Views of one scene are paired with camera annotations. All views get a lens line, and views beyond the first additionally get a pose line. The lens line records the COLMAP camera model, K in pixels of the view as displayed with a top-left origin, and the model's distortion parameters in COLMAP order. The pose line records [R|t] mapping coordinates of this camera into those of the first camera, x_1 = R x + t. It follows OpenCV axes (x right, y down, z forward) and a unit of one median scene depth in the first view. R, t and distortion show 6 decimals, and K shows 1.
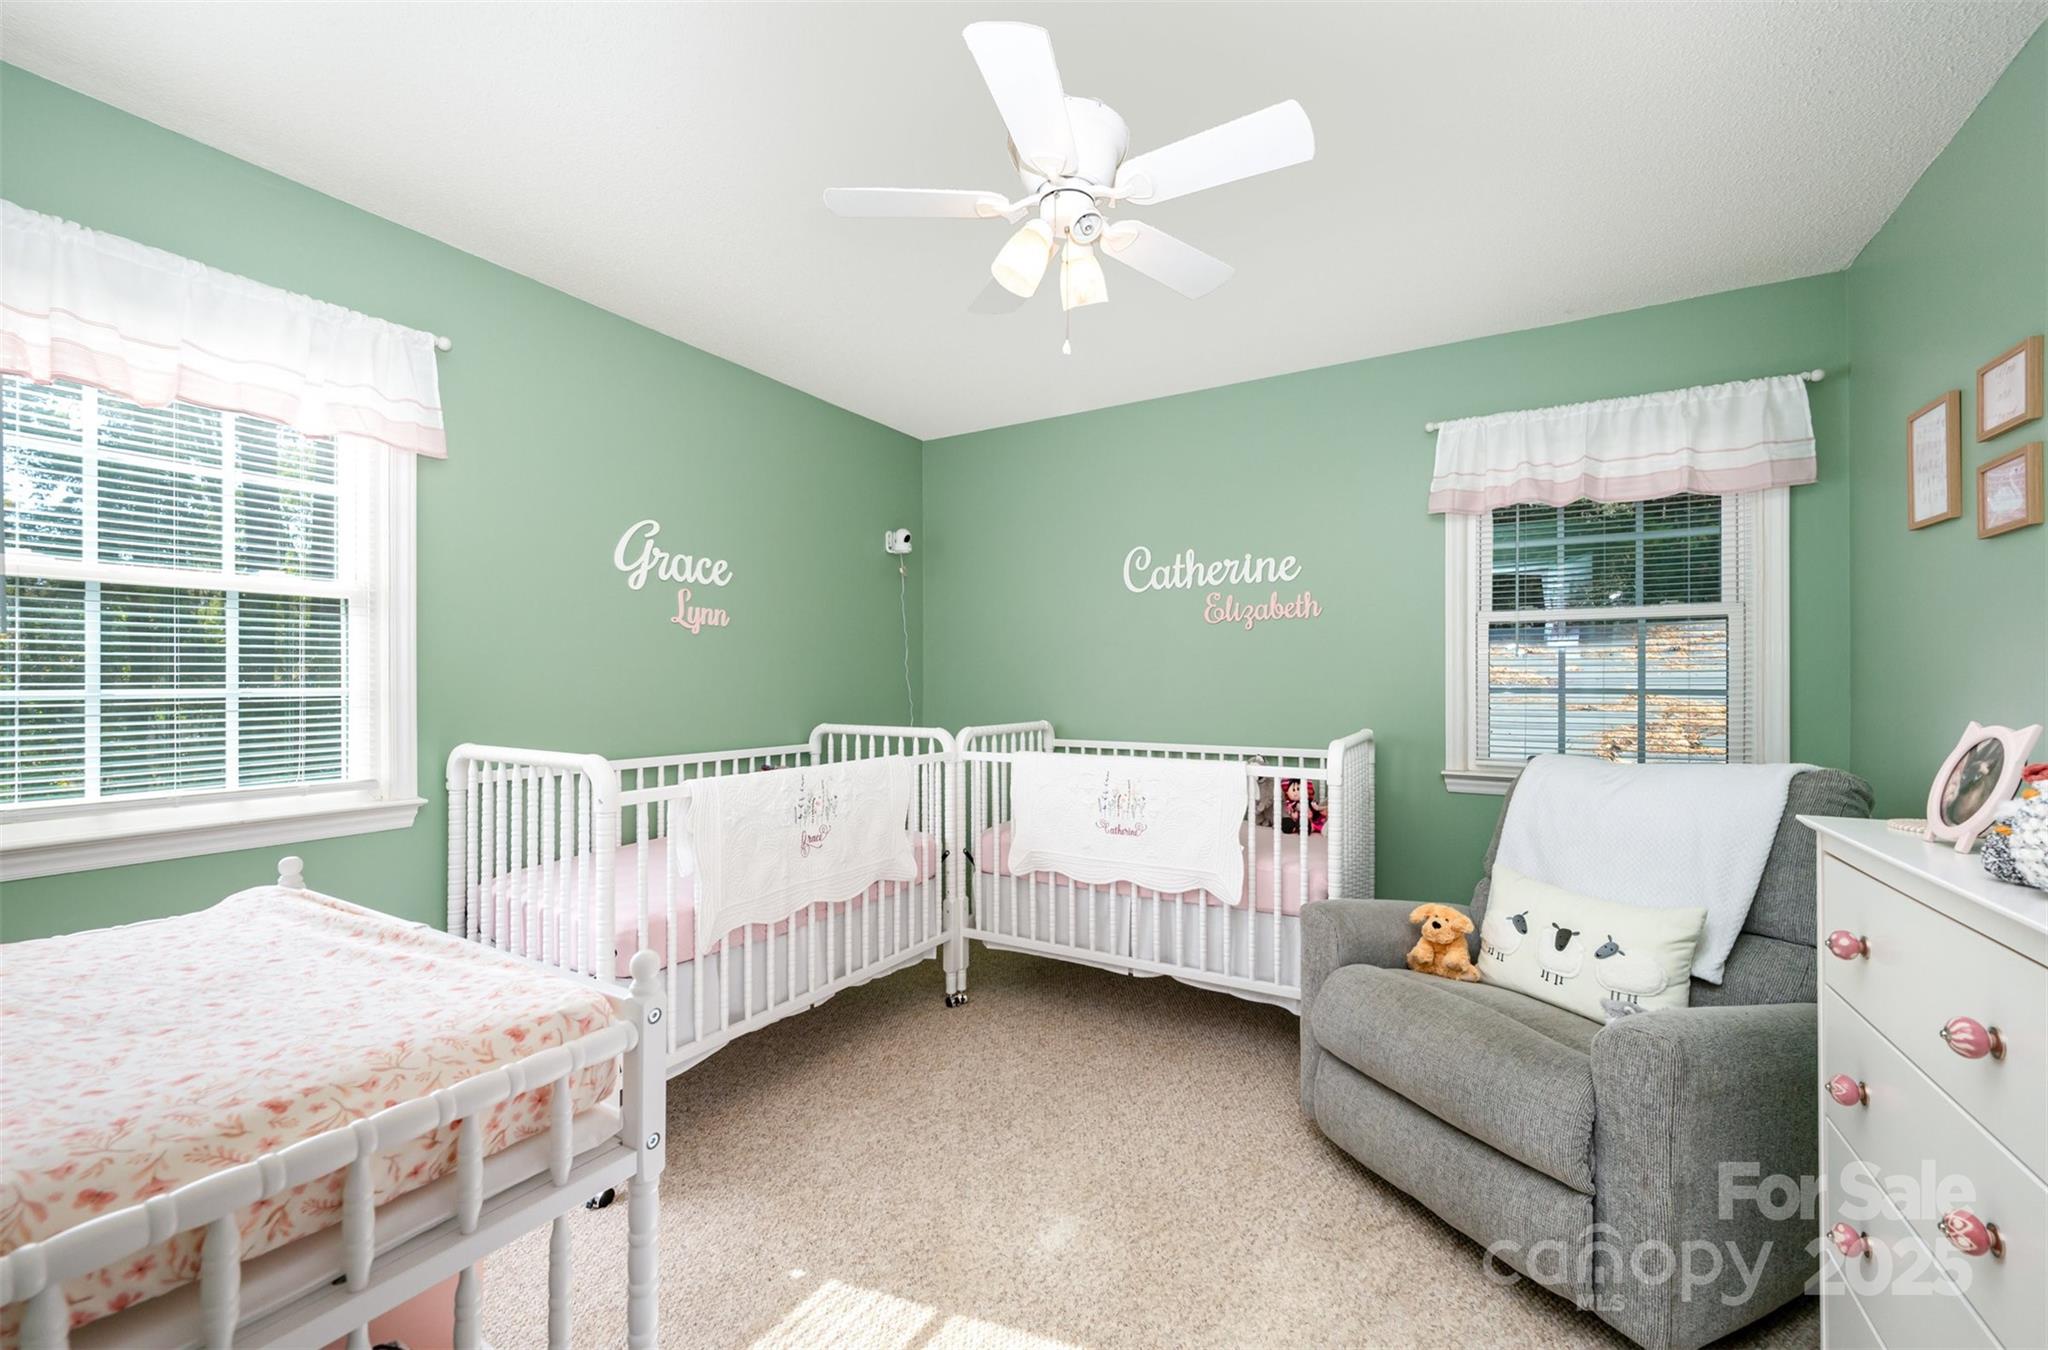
lens RADIAL K [[825.4, 0, 1023.0], [0, 825.4, 674.8], [0, 0, 1]] dist [-0.001590, 0.000056]
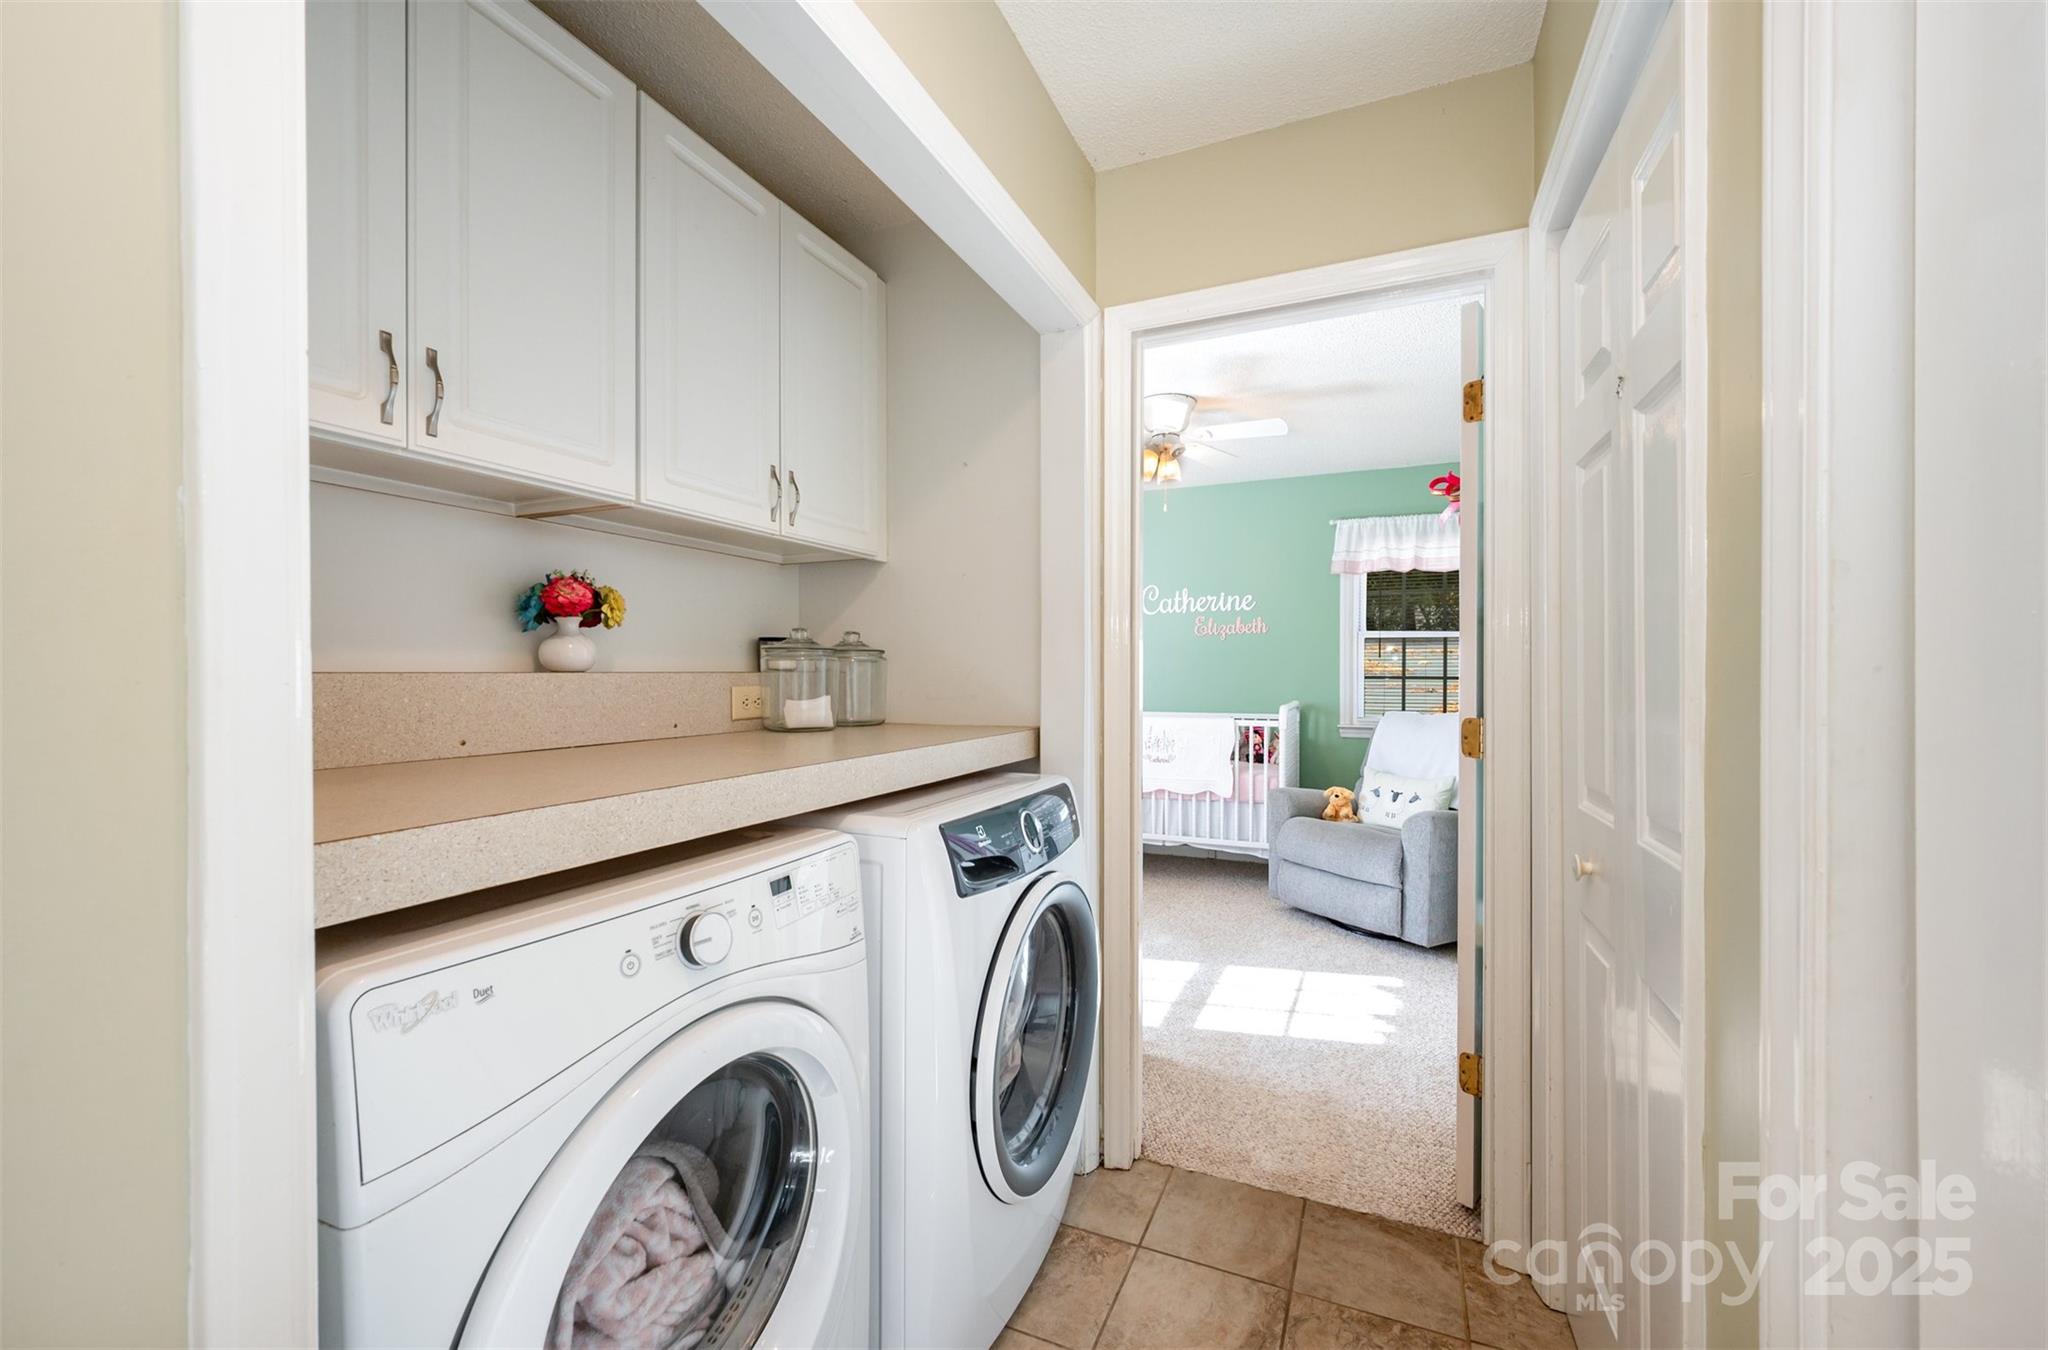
lens RADIAL K [[825.4, 0, 1023.8], [0, 825.4, 677.1], [0, 0, 1]] dist [-0.001590, 0.000056]
pose [[0.992996, -0.000893, 0.118146, -0.366785], [-0.000948, 0.999879, 0.015532, -0.009445], [-0.118146, -0.015535, 0.992875, -0.668869]]
